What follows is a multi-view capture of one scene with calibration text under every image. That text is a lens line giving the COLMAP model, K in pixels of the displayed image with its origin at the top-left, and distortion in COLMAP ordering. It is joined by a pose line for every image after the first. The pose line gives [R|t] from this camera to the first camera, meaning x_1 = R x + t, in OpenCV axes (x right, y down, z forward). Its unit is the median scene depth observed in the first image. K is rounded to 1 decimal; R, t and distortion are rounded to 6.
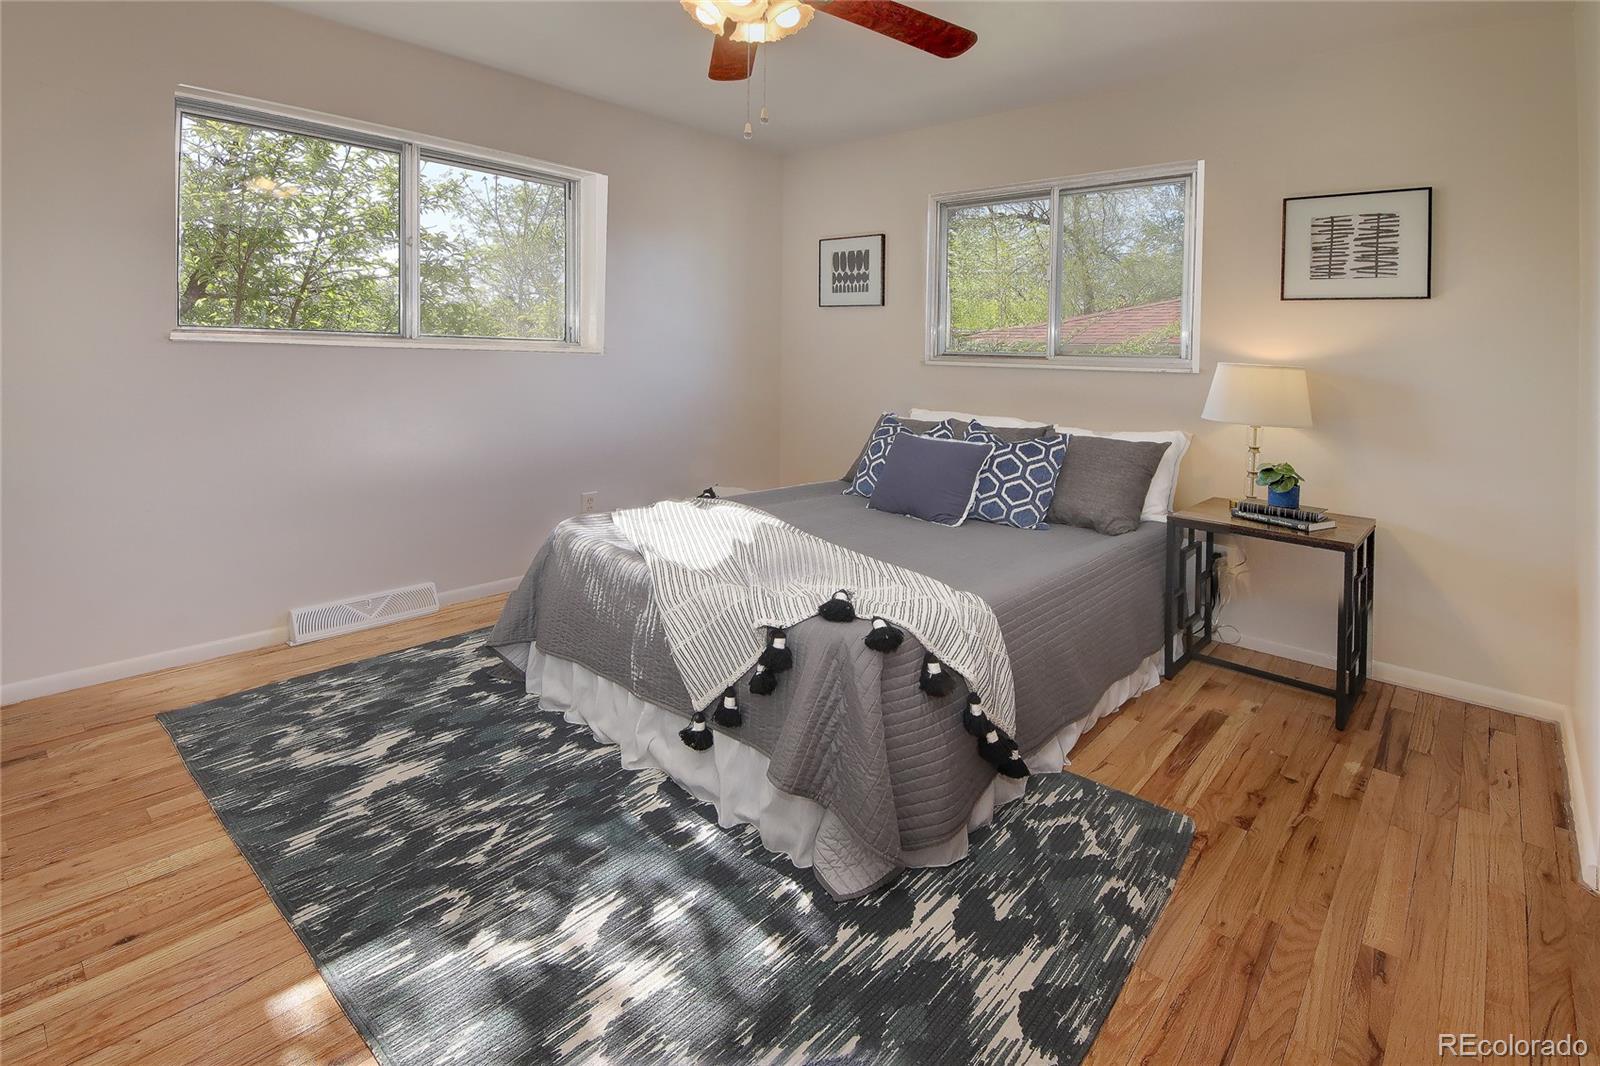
lens RADIAL K [[772.1, 0, 776.4], [0, 772.1, 534.6], [0, 0, 1]] dist [0.048101, -0.054186]
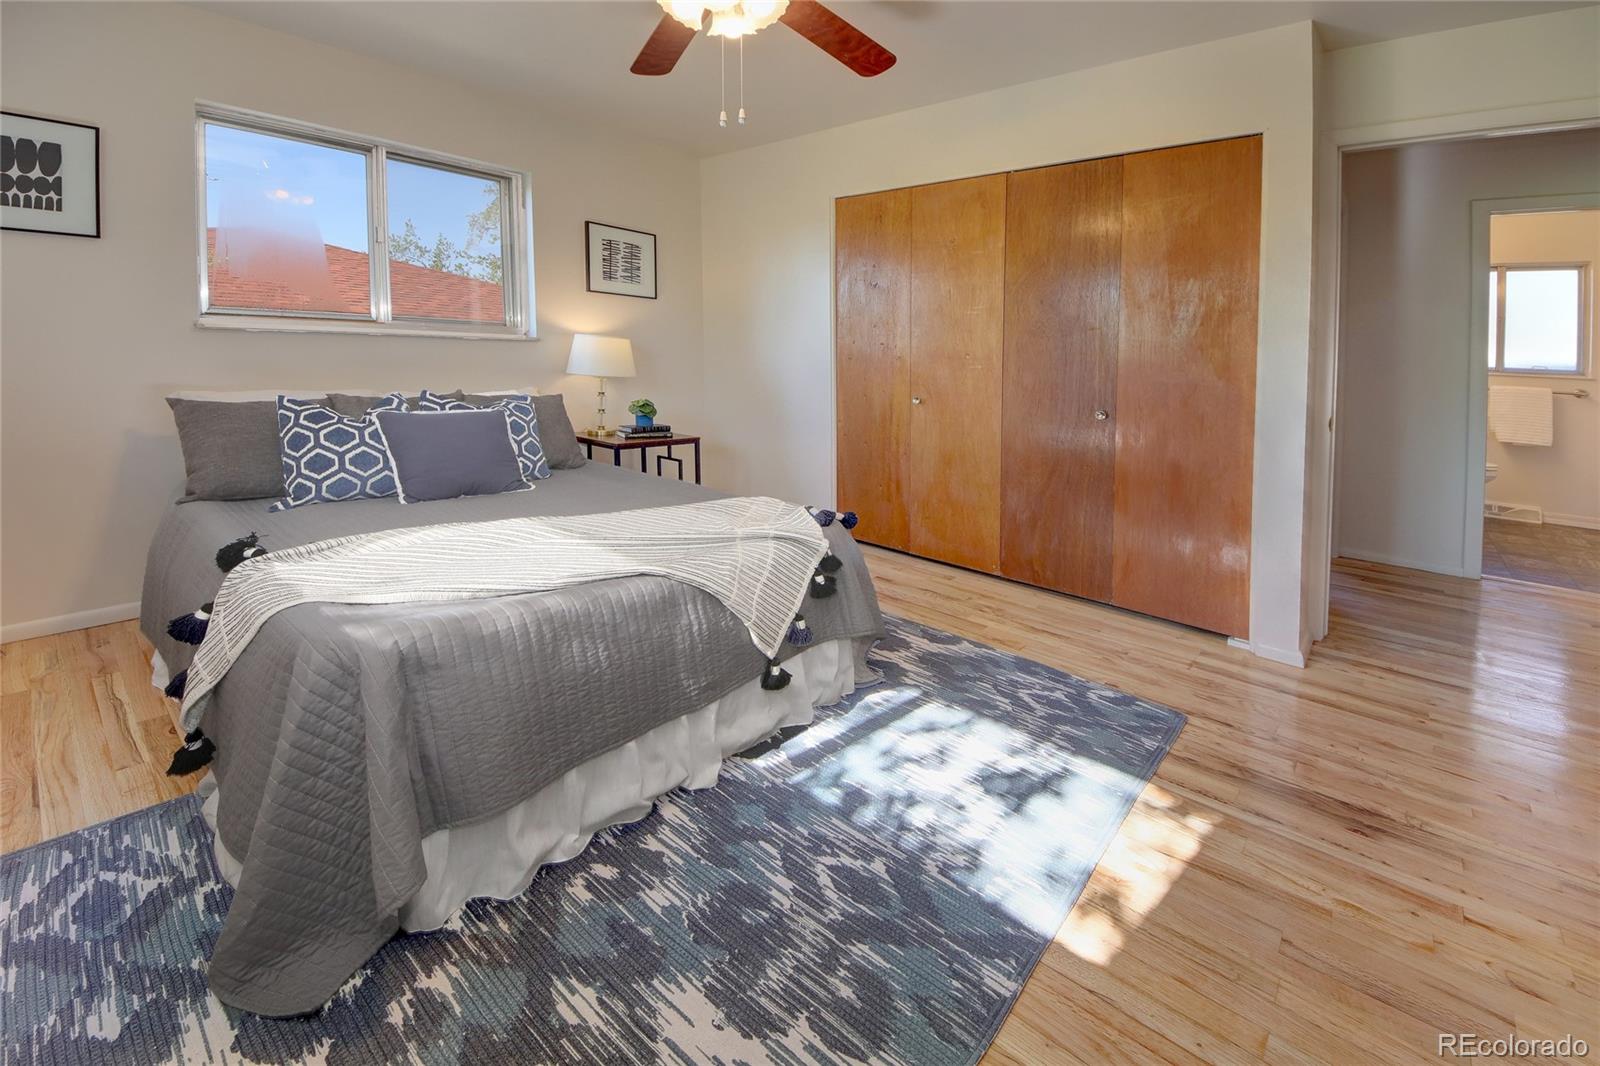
lens RADIAL K [[655.6, 0, 810.6], [0, 655.6, 506.7], [0, 0, 1]] dist [0.030107, -0.023975]
pose [[-0.040441, -0.261043, 0.964480, -0.842370], [0.183379, 0.946934, 0.263984, -0.198340], [-0.982210, 0.187541, 0.009575, 0.780676]]
